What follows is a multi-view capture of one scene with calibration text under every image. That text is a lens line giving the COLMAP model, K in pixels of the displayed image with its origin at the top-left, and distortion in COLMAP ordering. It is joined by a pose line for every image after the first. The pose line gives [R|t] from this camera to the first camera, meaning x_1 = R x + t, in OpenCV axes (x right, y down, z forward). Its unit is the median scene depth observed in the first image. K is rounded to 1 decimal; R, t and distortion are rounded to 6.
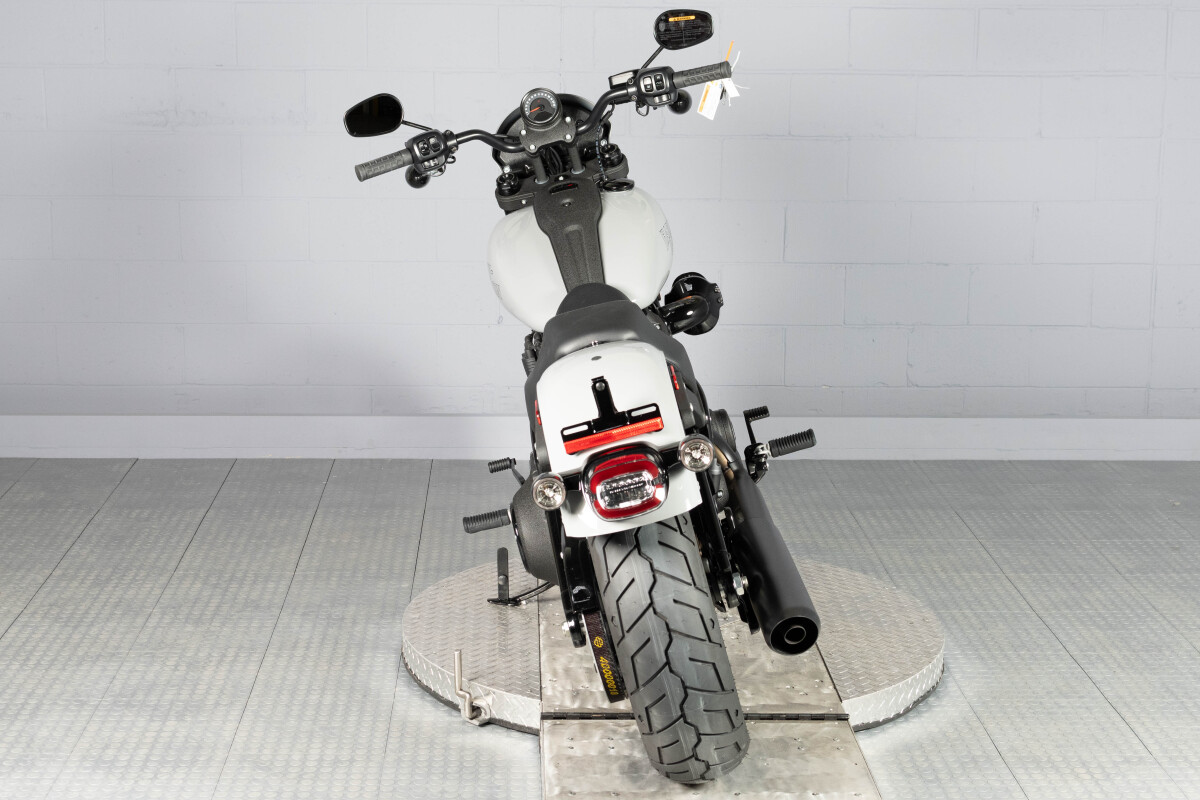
lens RADIAL K [[1947.4, 0, 598.2], [0, 1947.4, 378.6], [0, 0, 1]] dist [-0.008445, 0.068401]
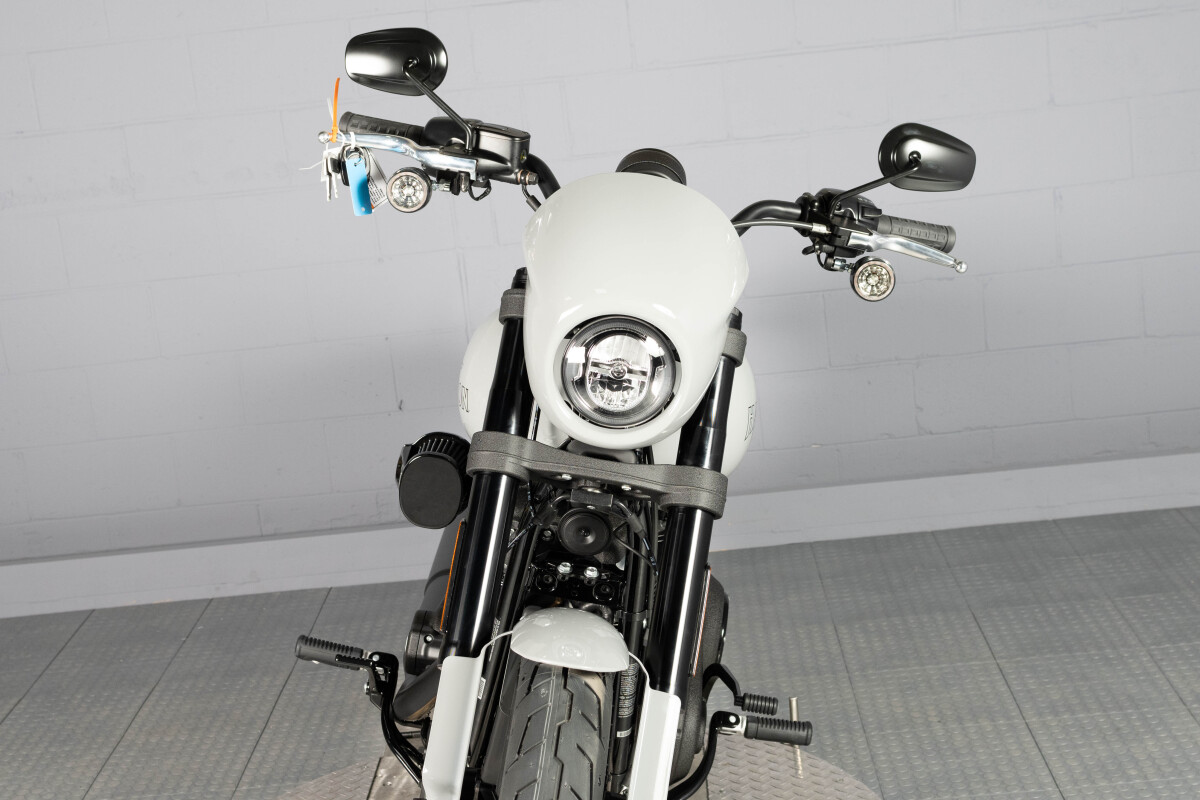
lens RADIAL K [[1916.2, 0, 596.4], [0, 1916.2, 376.0], [0, 0, 1]] dist [0.000289, 0.041191]
pose [[0.991572, -0.100531, -0.081727, 0.135870], [0.101687, 0.994765, 0.010094, -0.059365], [0.080285, -0.018320, 0.996604, 0.301331]]
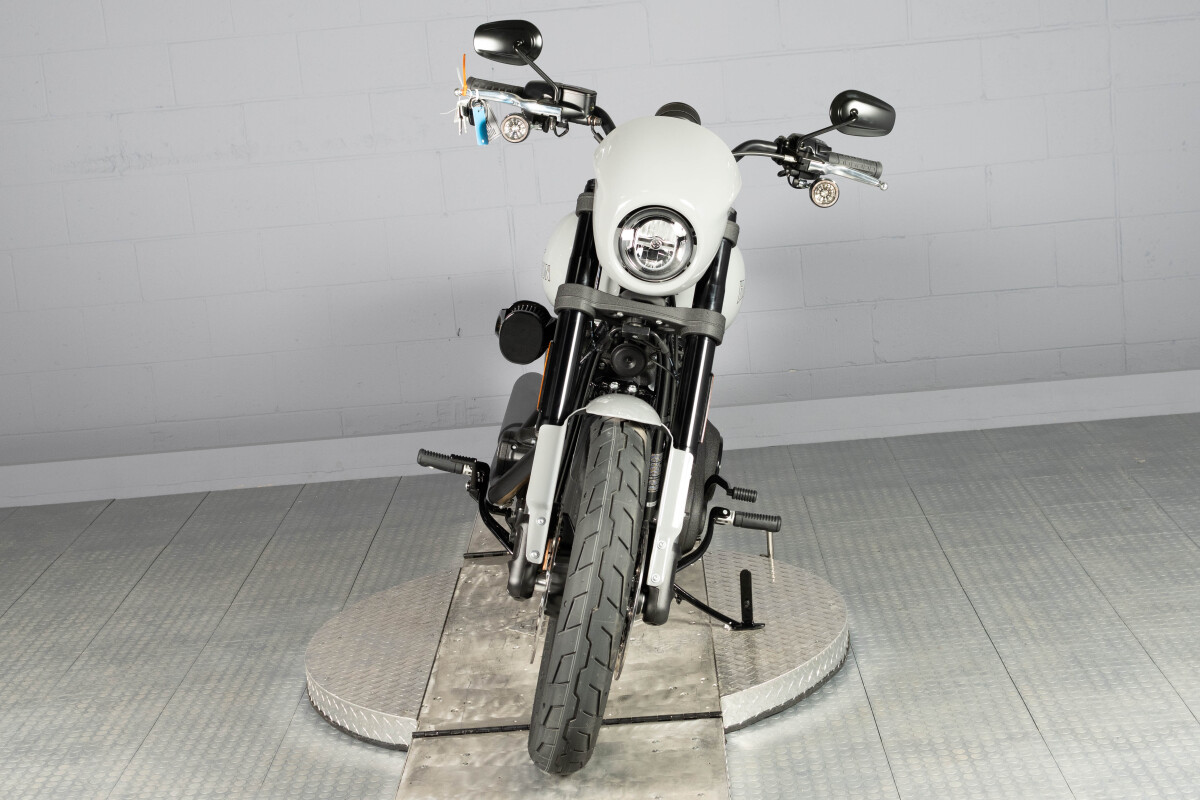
lens RADIAL K [[1938.6, 0, 596.3], [0, 1938.6, 361.0], [0, 0, 1]] dist [0.004440, -0.007149]
pose [[0.993588, -0.085620, -0.073832, 0.130258], [0.085230, 0.996326, -0.008422, -0.001298], [0.074282, 0.002075, 0.997235, 0.011971]]
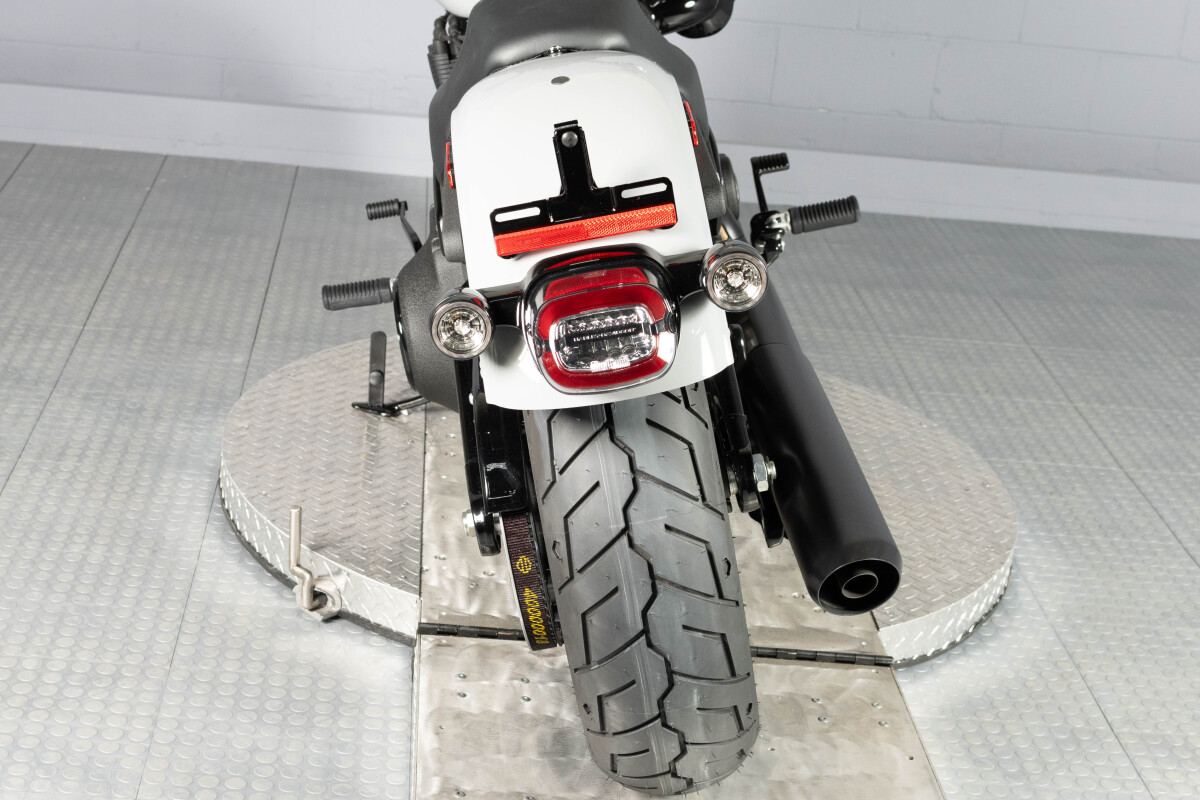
lens RADIAL K [[2007.8, 0, 558.6], [0, 2007.8, 398.3], [0, 0, 1]] dist [-0.002260, 0.044238]
pose [[0.996250, 0.076356, 0.040681, -0.013433], [-0.082191, 0.982107, 0.169443, -0.013753], [-0.027015, -0.172151, 0.984700, 0.304867]]
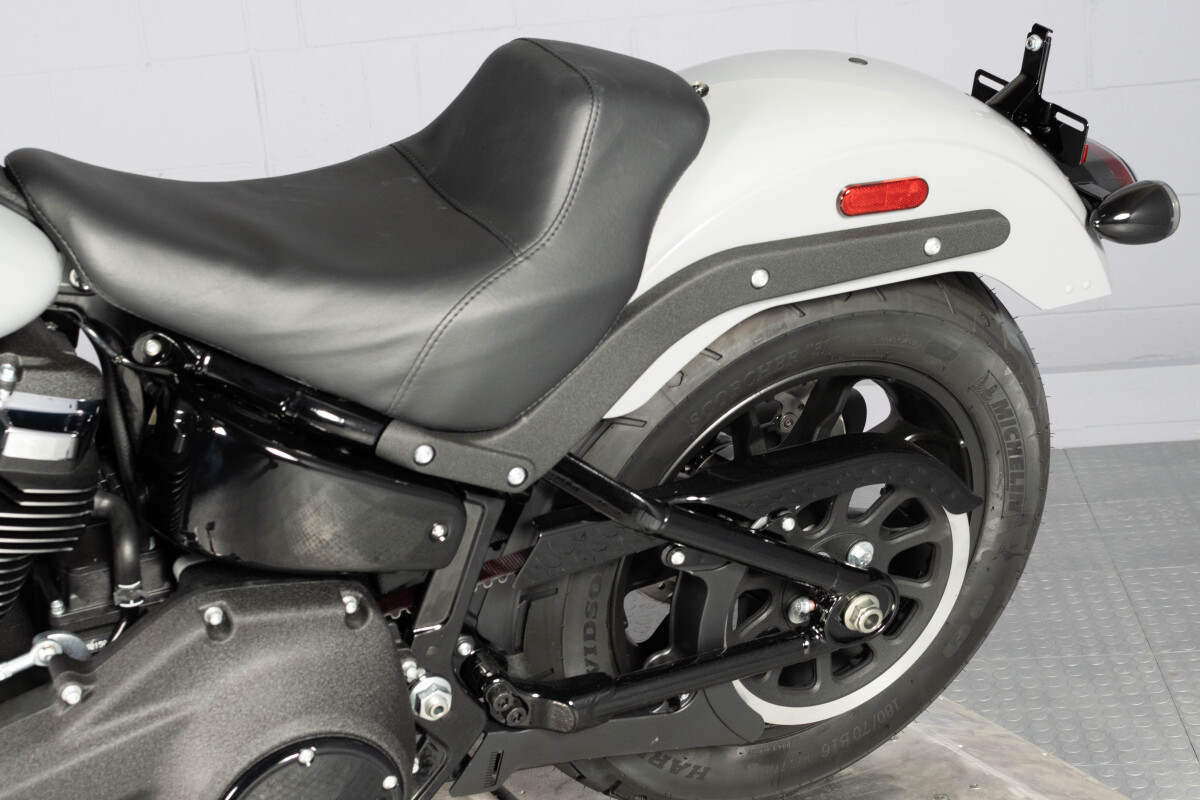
lens RADIAL K [[1849.8, 0, 602.0], [0, 1849.8, 383.9], [0, 0, 1]] dist [0.007299, -0.059664]
pose [[0.983713, -0.067938, -0.166410, 0.238465], [0.076982, 0.995852, 0.048504, -0.017169], [0.162424, -0.060525, 0.984863, 0.643948]]
